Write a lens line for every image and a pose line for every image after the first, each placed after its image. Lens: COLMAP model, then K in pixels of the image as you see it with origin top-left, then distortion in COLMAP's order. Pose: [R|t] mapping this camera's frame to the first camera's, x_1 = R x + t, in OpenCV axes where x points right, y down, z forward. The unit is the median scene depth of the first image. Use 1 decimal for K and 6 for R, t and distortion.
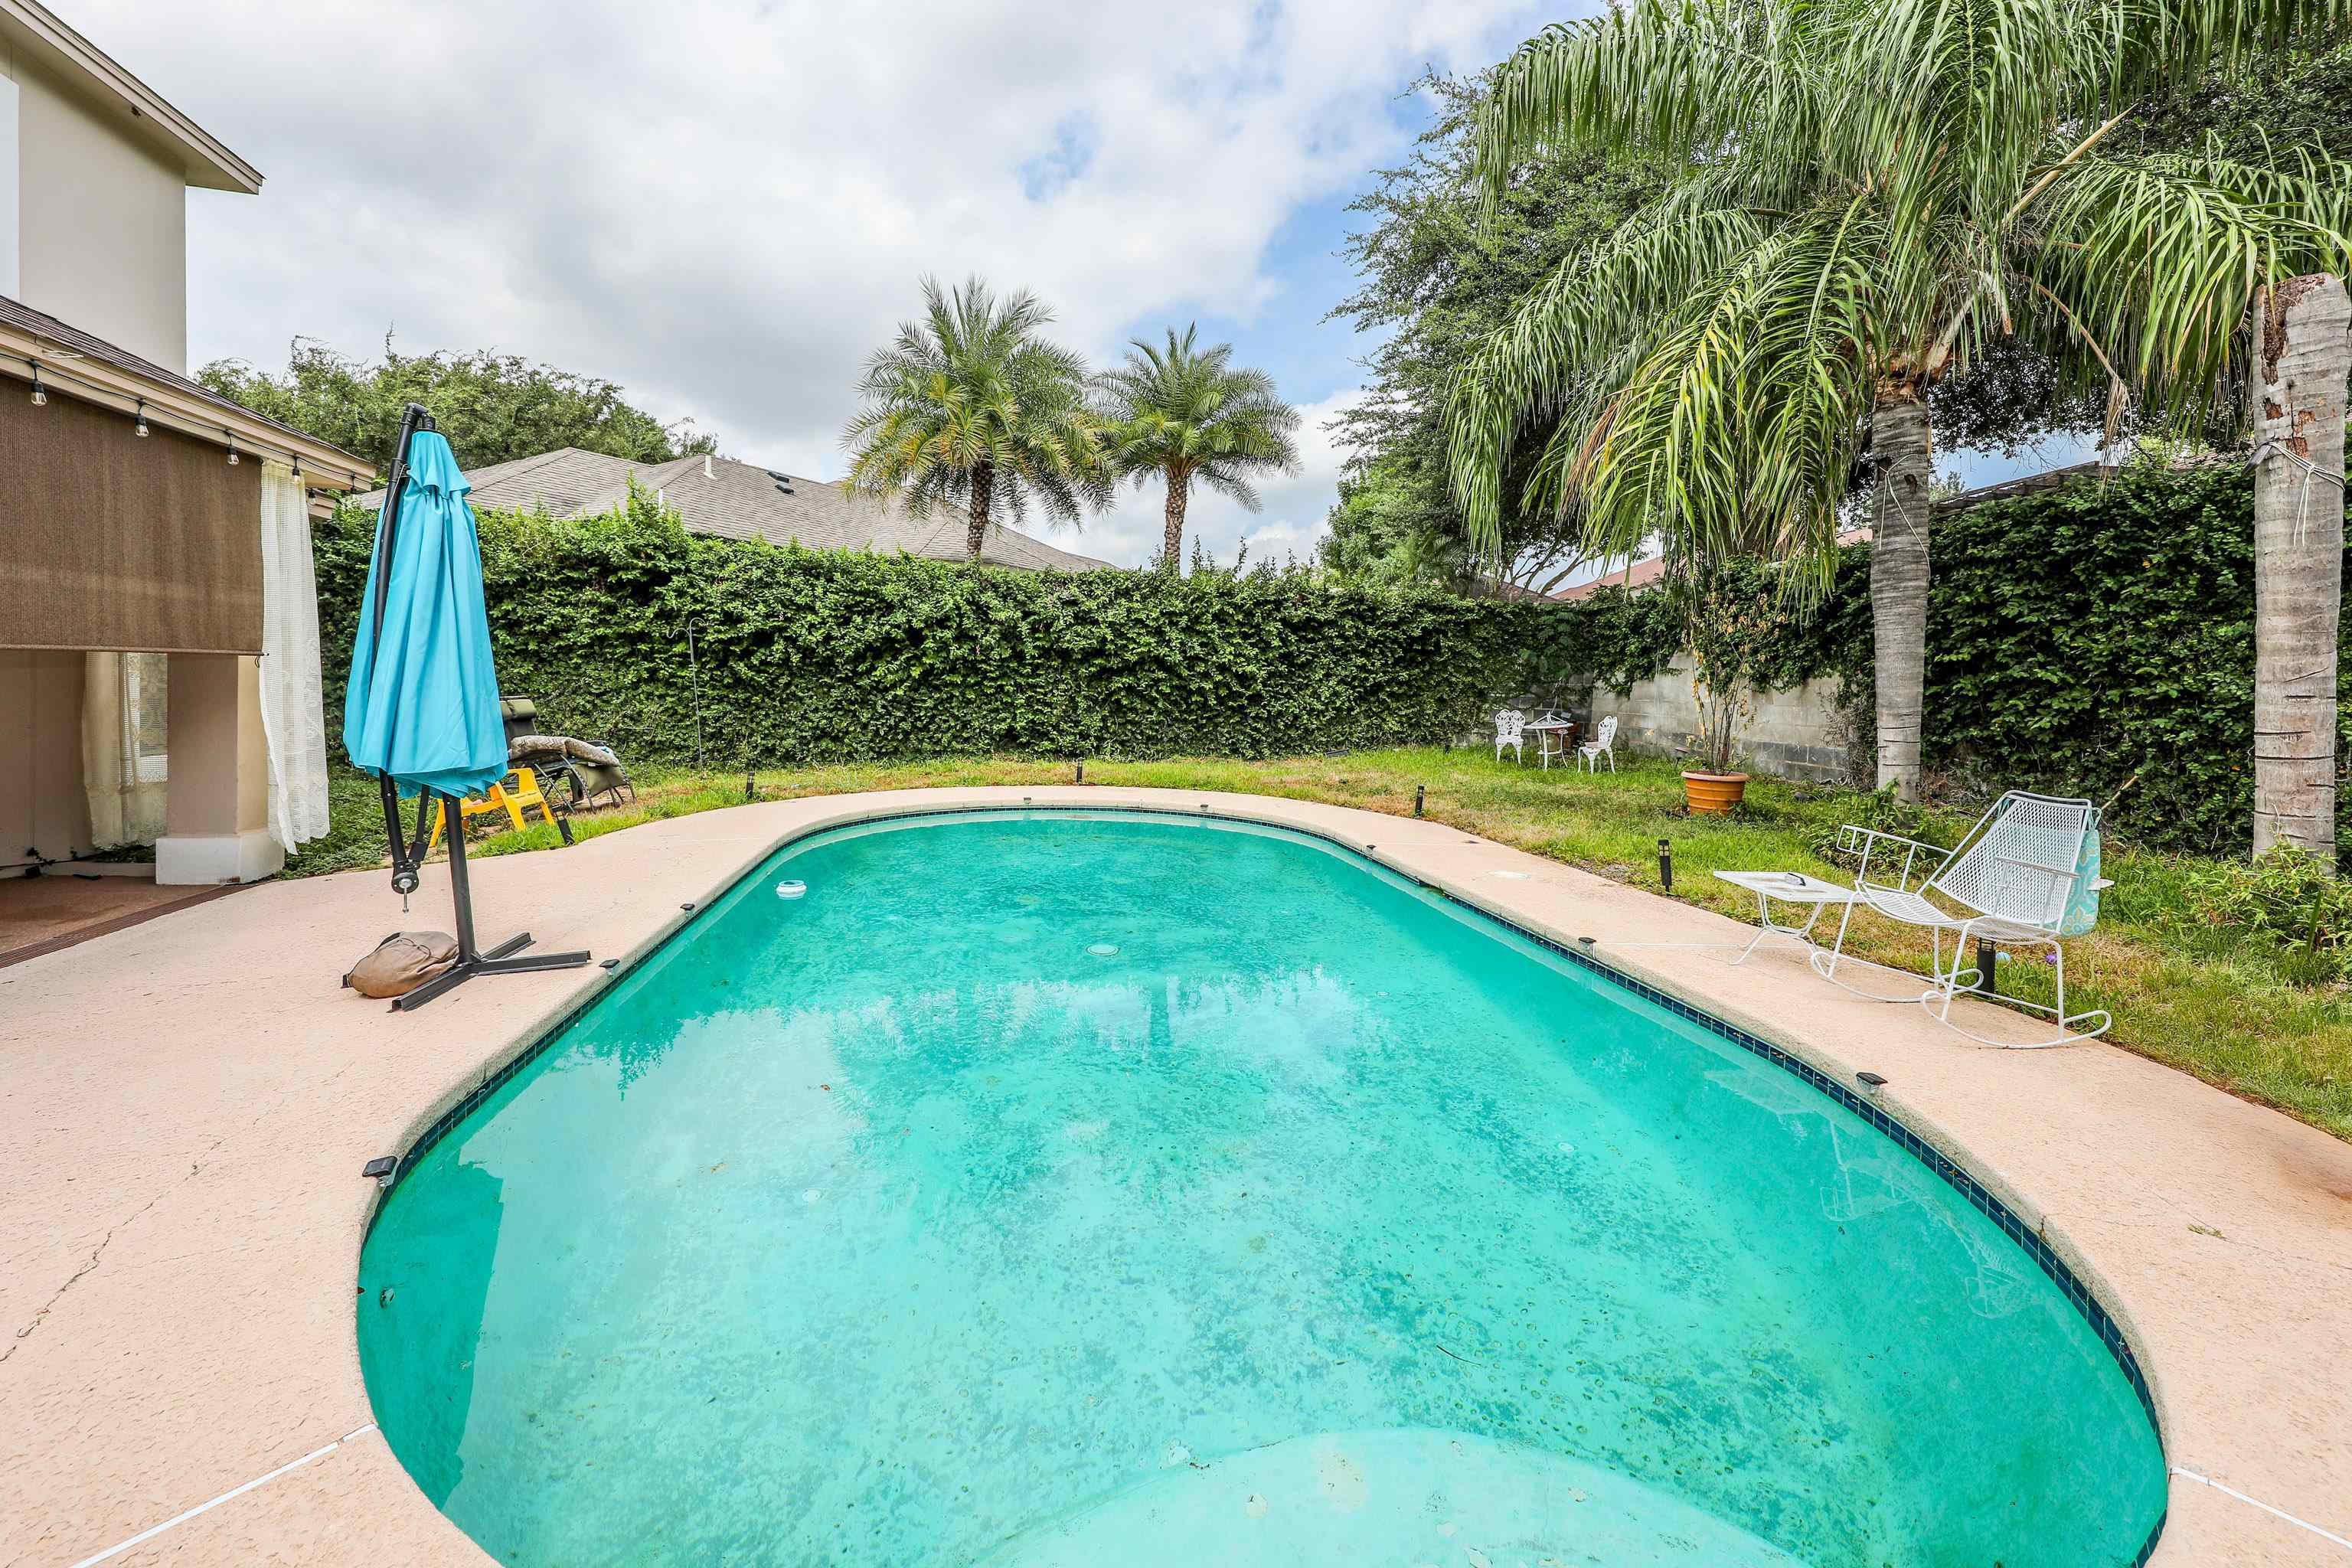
lens RADIAL K [[916.1, 0, 1156.4], [0, 916.1, 711.5], [0, 0, 1]] dist [0.007876, -0.002524]
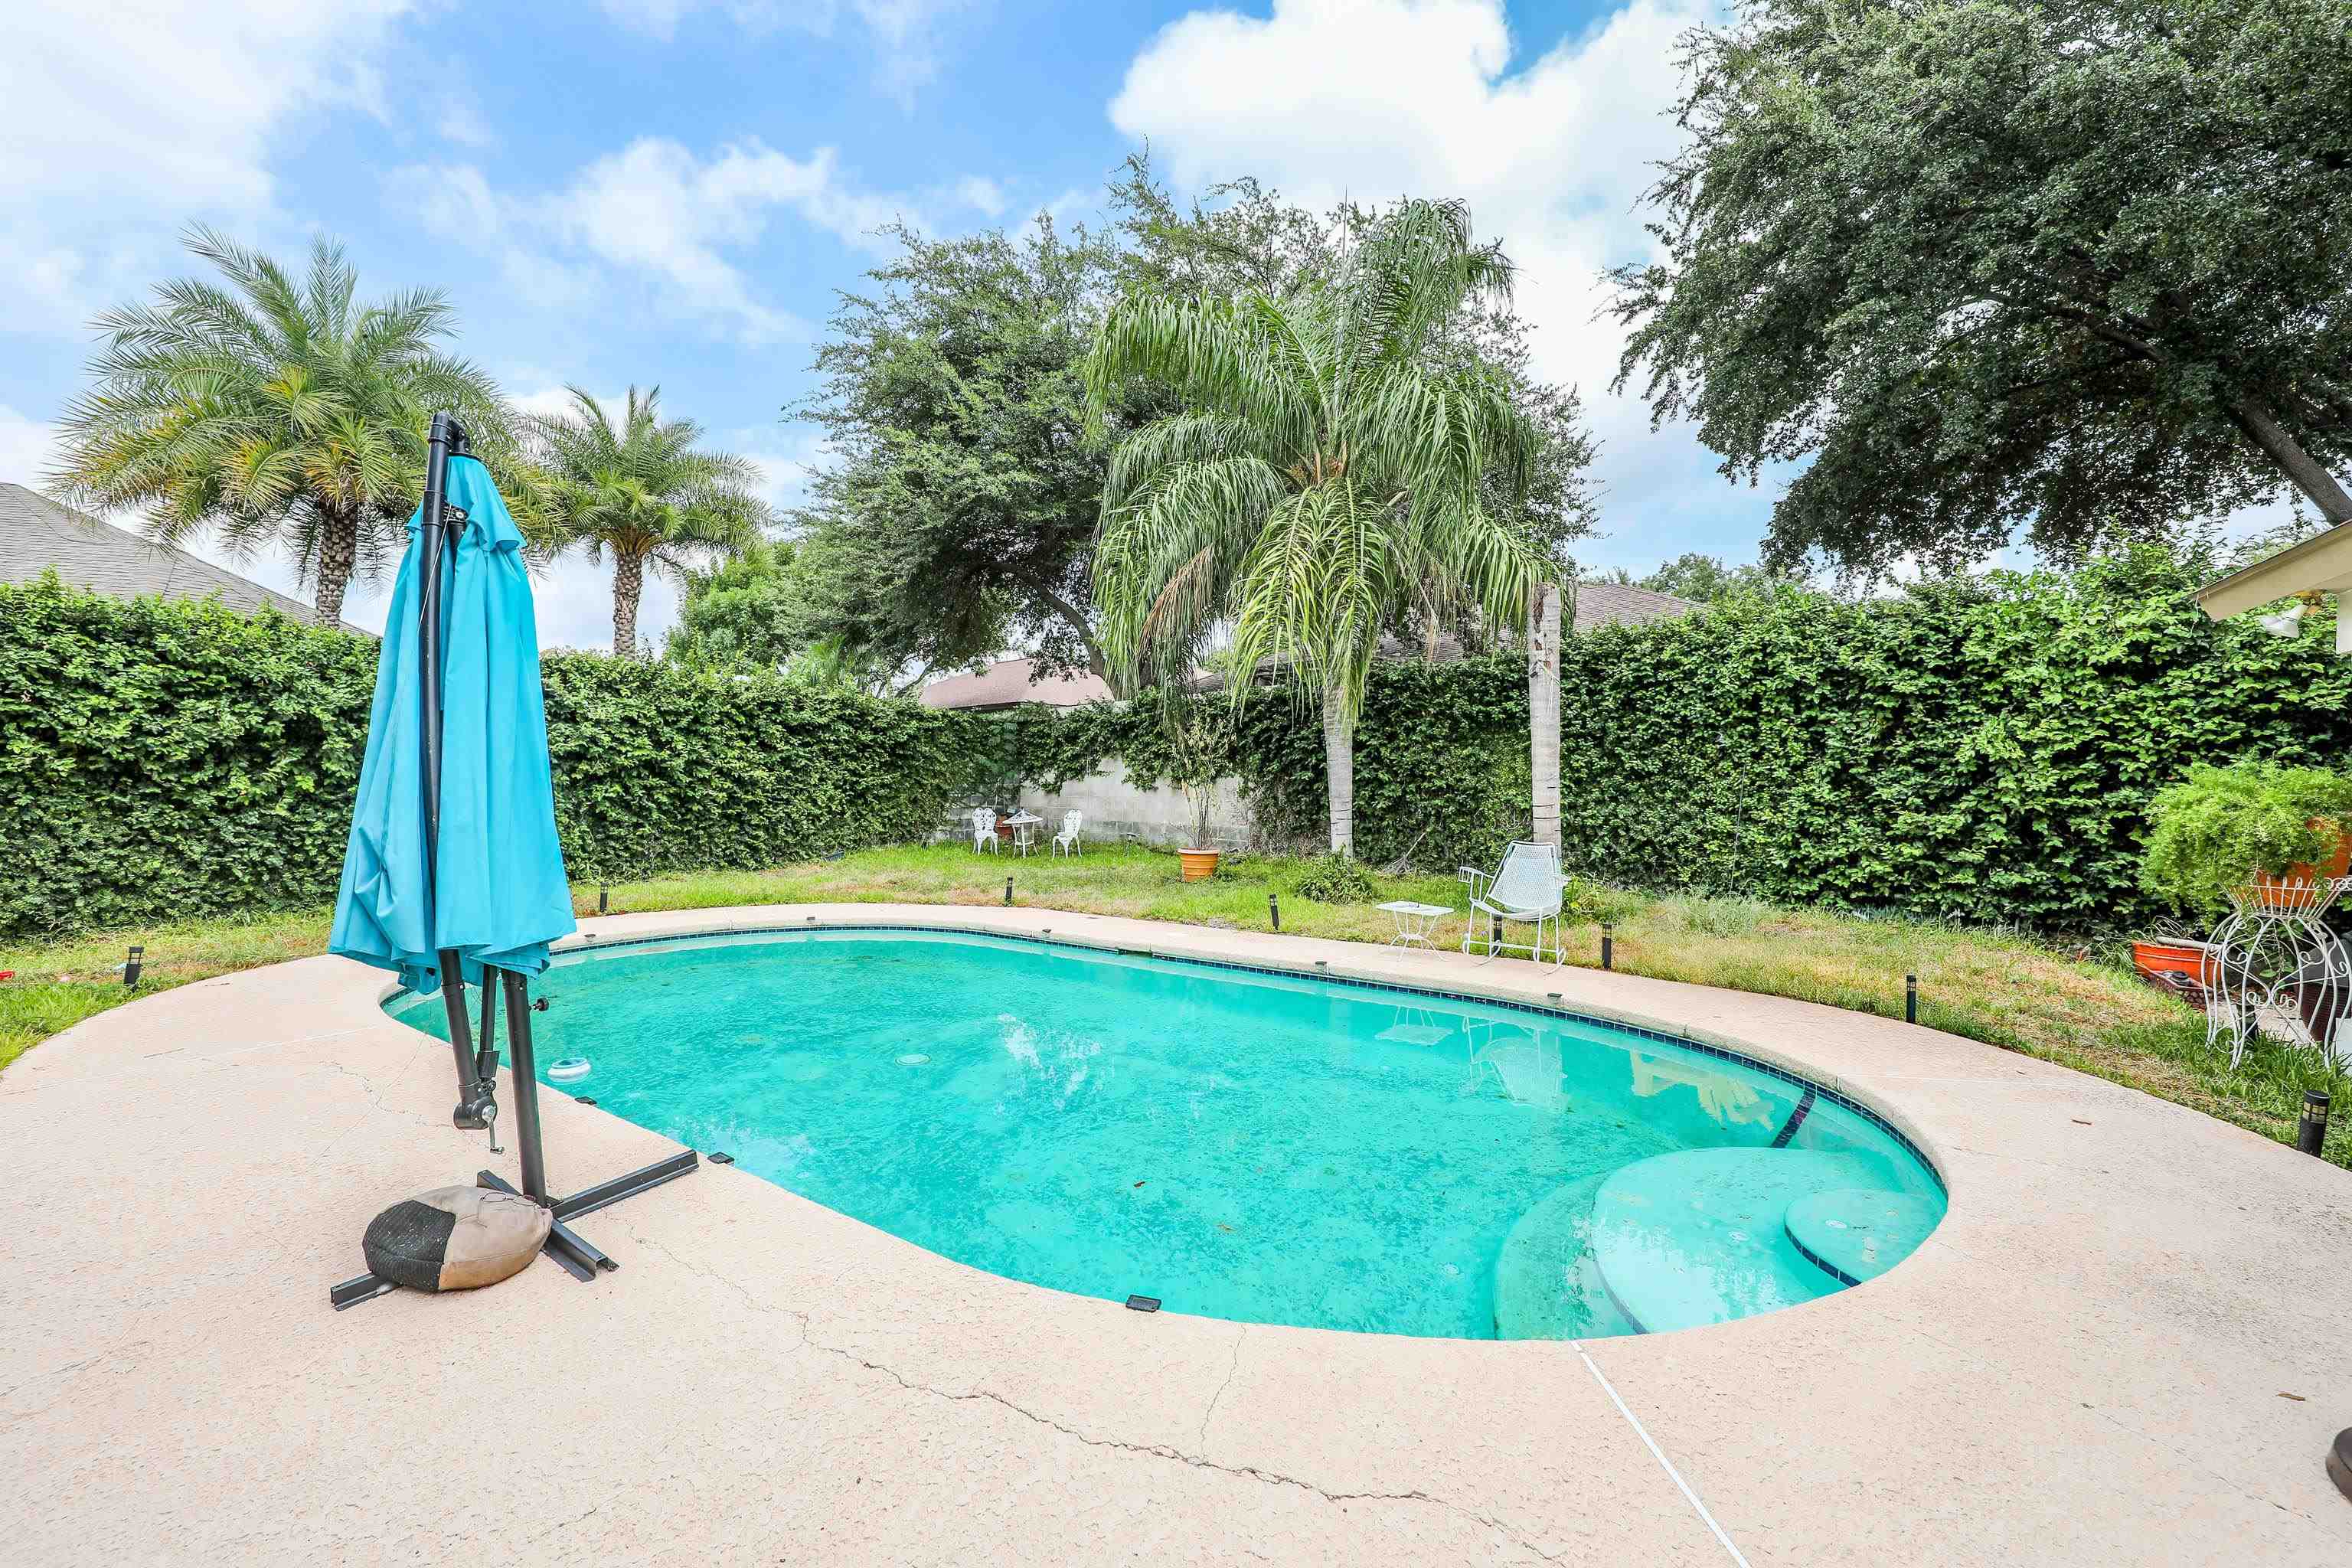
lens RADIAL K [[916.1, 0, 1144.5], [0, 916.1, 772.9], [0, 0, 1]] dist [0.007876, -0.002524]
pose [[0.730050, -0.008306, 0.683343, -0.263874], [0.035879, 0.999013, -0.026189, -0.008942], [-0.682451, 0.043637, 0.729628, 0.041683]]
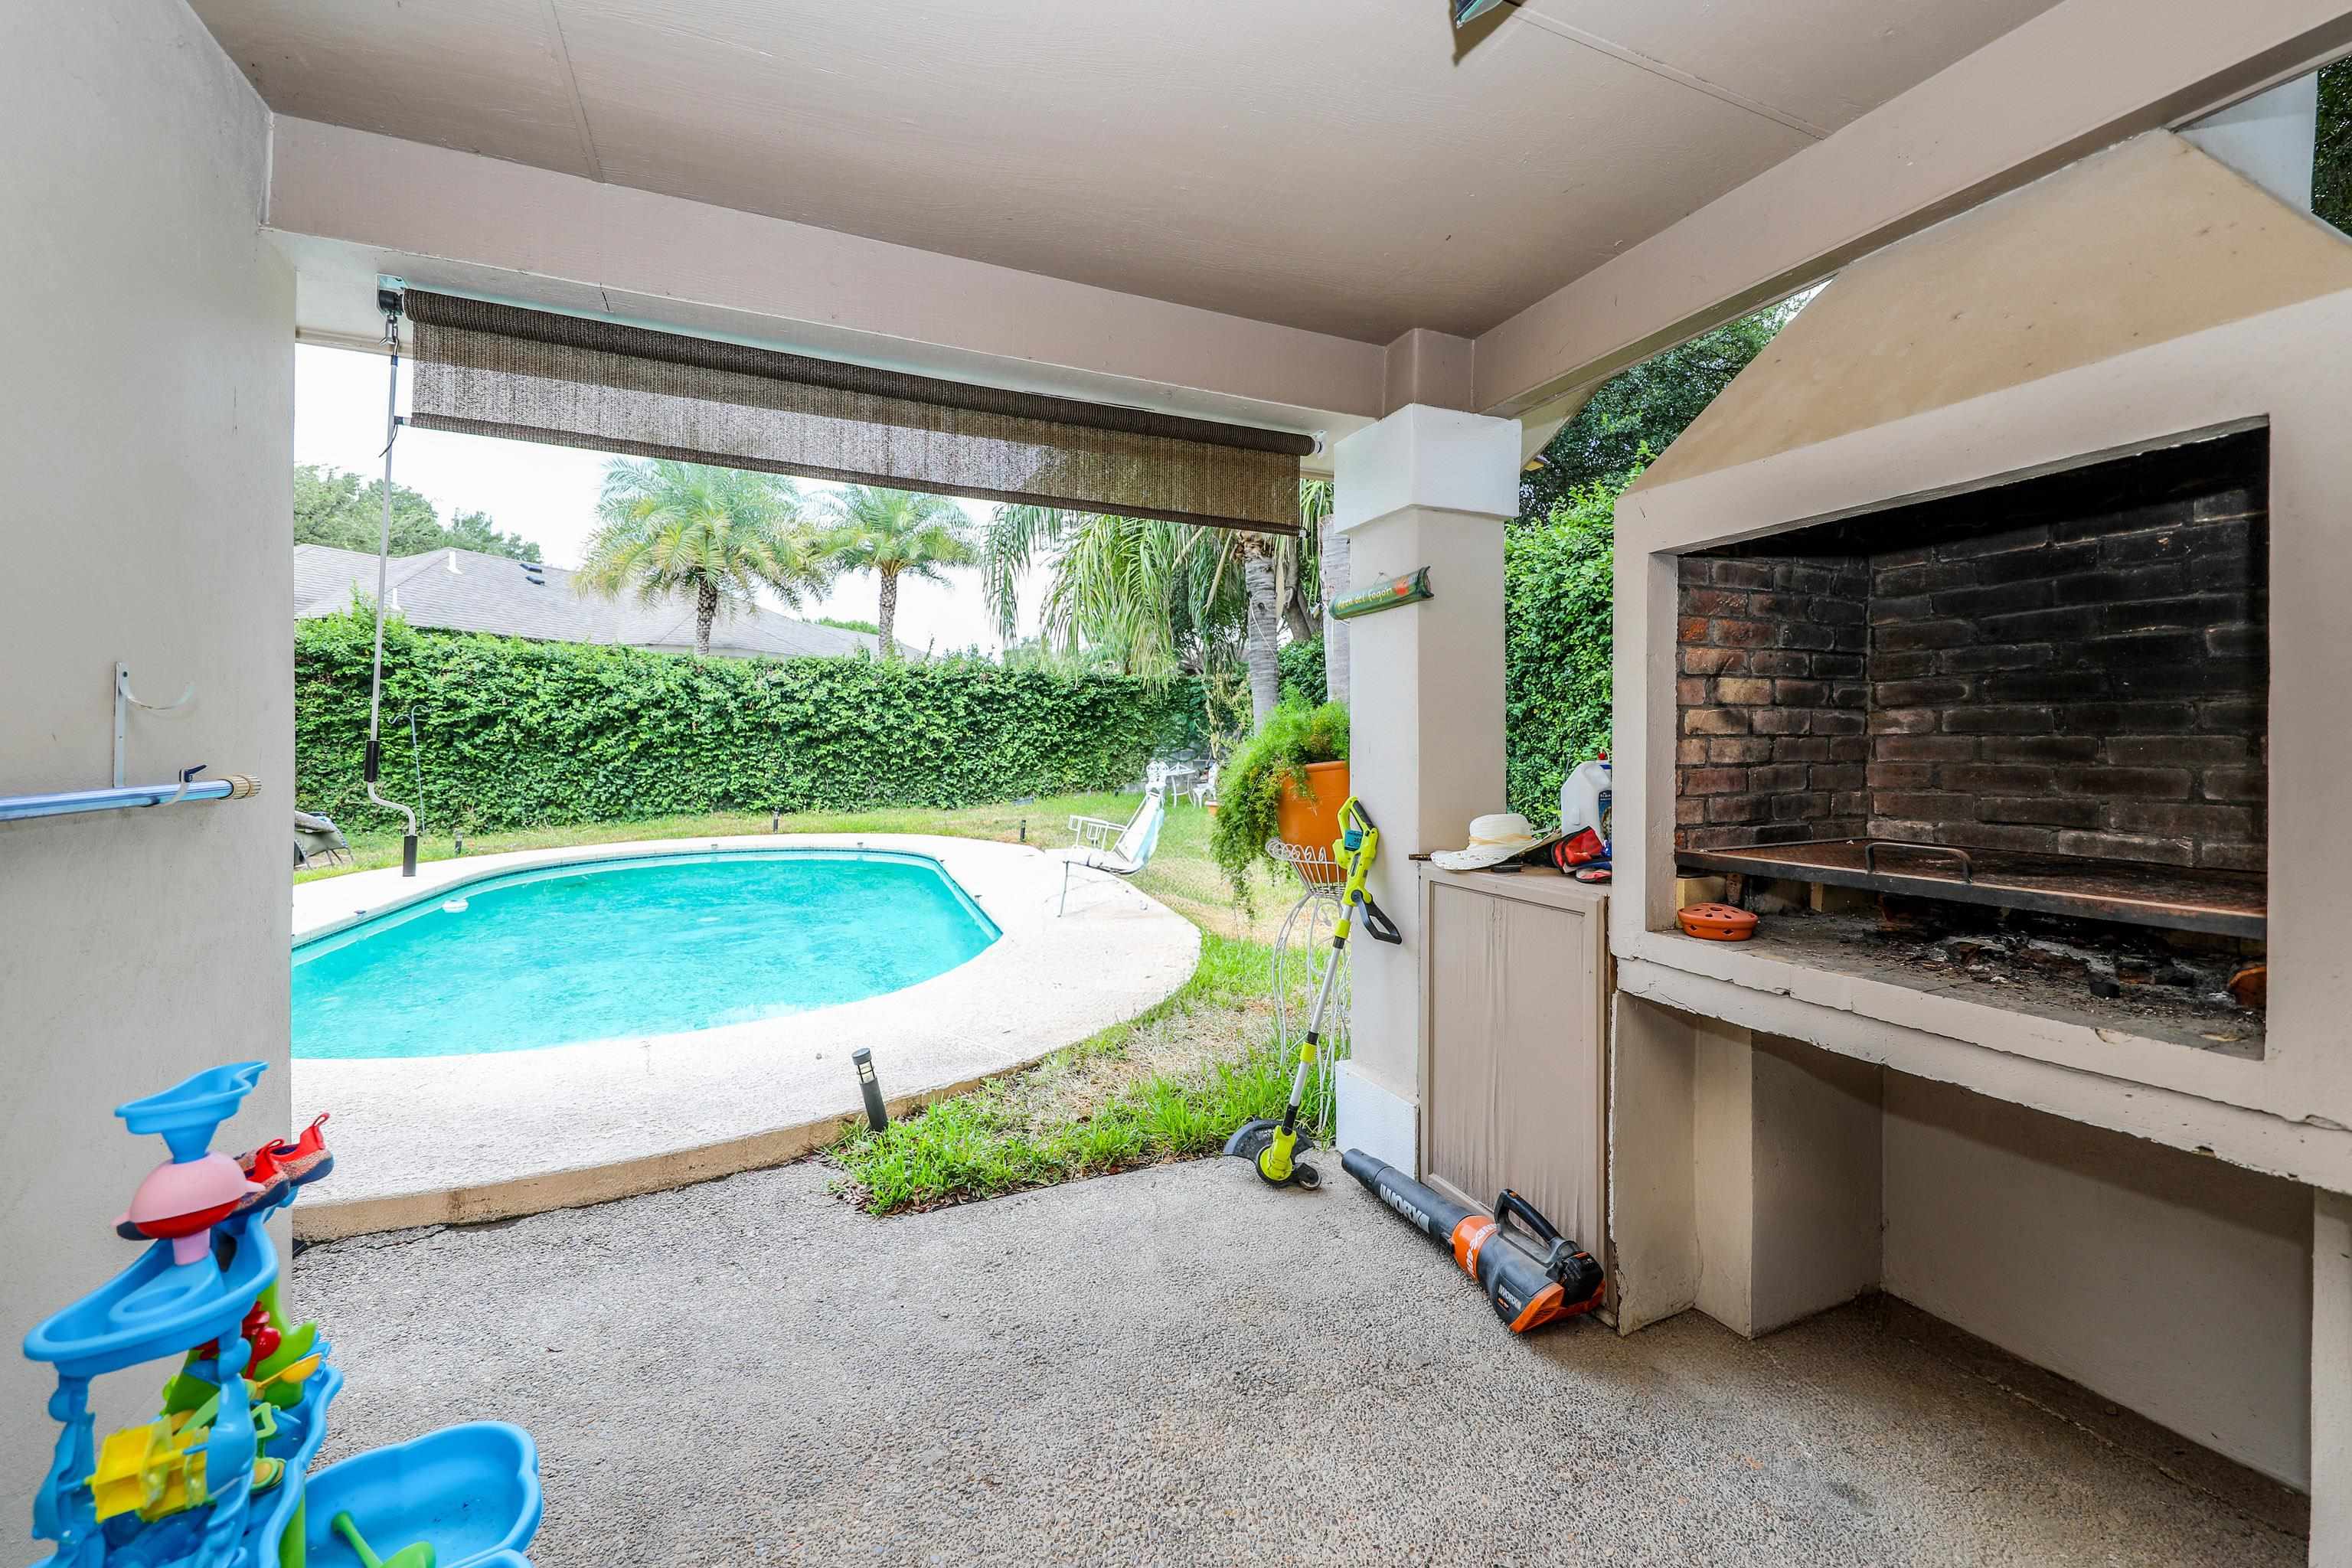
lens RADIAL K [[916.1, 0, 1176.2], [0, 916.1, 747.7], [0, 0, 1]] dist [0.007876, -0.002524]
pose [[0.984851, -0.030675, 0.170668, 0.215110], [0.035645, 0.999023, -0.026132, 0.014446], [-0.169700, 0.031820, 0.984982, -0.274394]]
